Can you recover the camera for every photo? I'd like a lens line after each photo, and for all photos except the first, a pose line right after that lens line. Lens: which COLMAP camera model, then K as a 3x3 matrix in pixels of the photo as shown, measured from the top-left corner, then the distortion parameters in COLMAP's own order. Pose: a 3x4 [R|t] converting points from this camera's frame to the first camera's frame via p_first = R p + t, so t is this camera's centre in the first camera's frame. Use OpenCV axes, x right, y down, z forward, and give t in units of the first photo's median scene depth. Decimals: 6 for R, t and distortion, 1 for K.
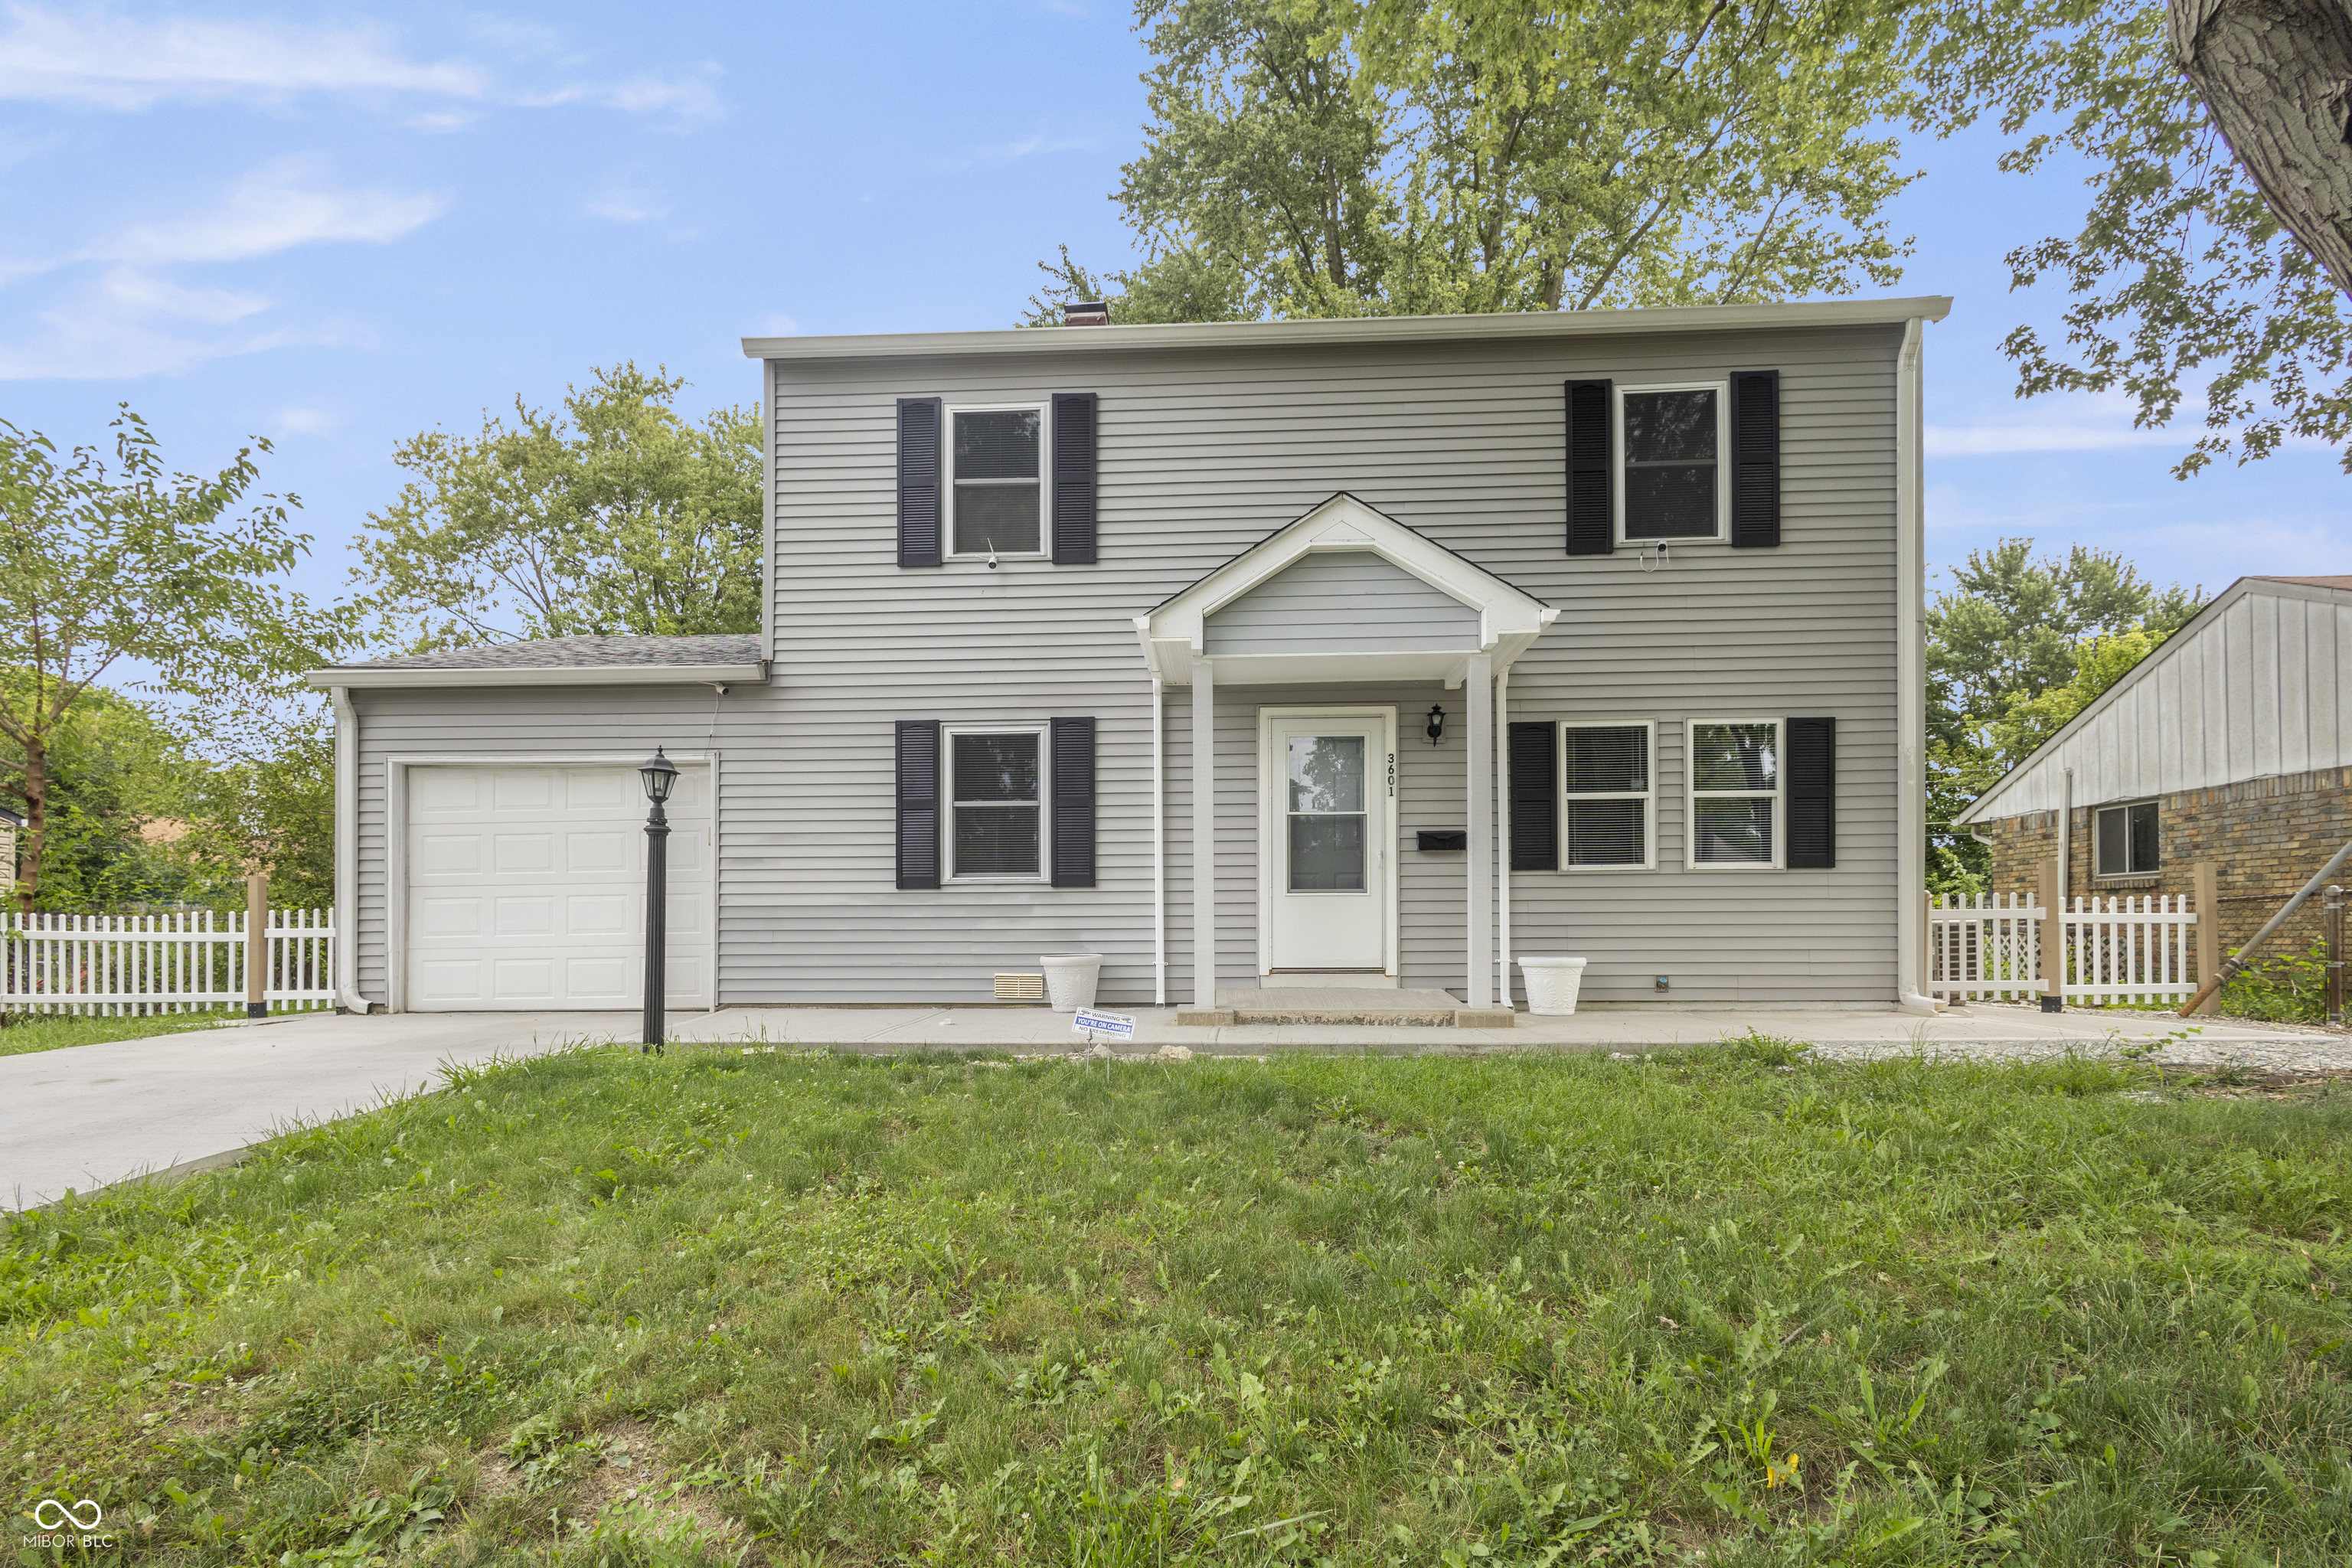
lens RADIAL K [[1179.5, 0, 1174.2], [0, 1179.5, 934.3], [0, 0, 1]] dist [0.020129, -0.000323]
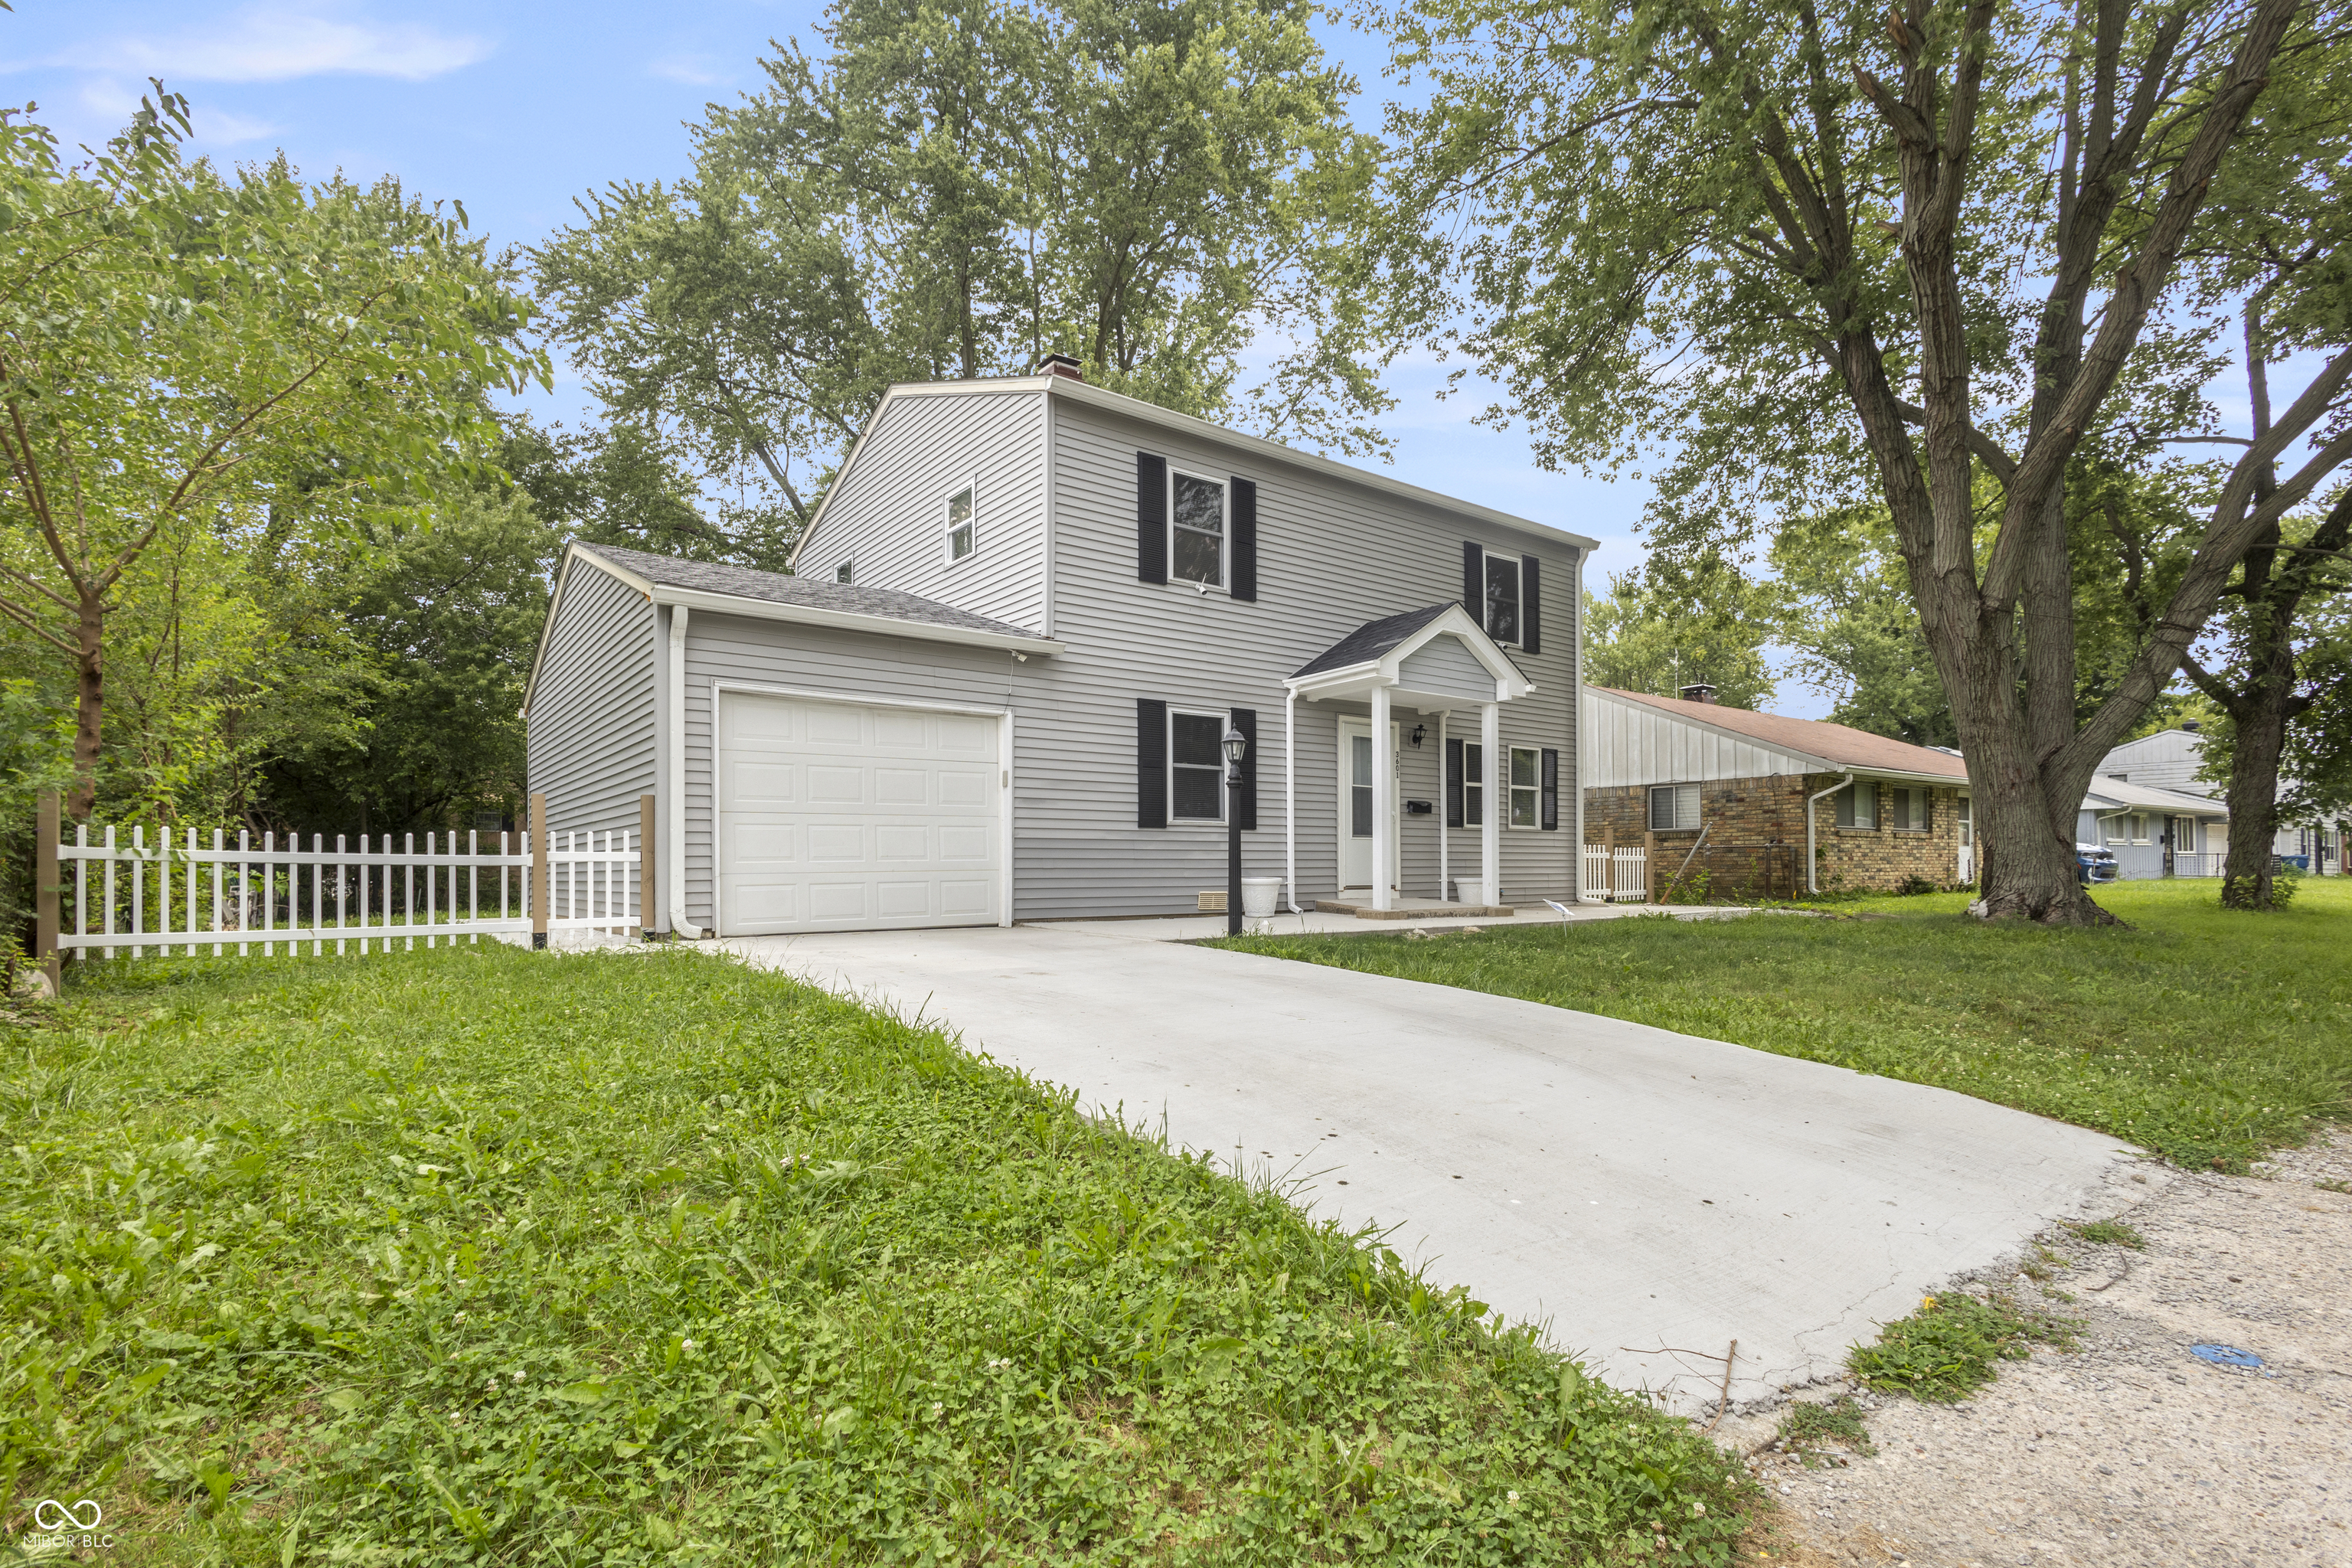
lens RADIAL K [[1114.9, 0, 1171.9], [0, 1114.9, 889.5], [0, 0, 1]] dist [0.017592, 0.000670]
pose [[0.766531, -0.009194, 0.642141, -1.002775], [0.000840, 0.999911, 0.013314, 0.014175], [-0.642207, -0.009667, 0.766471, 0.029733]]
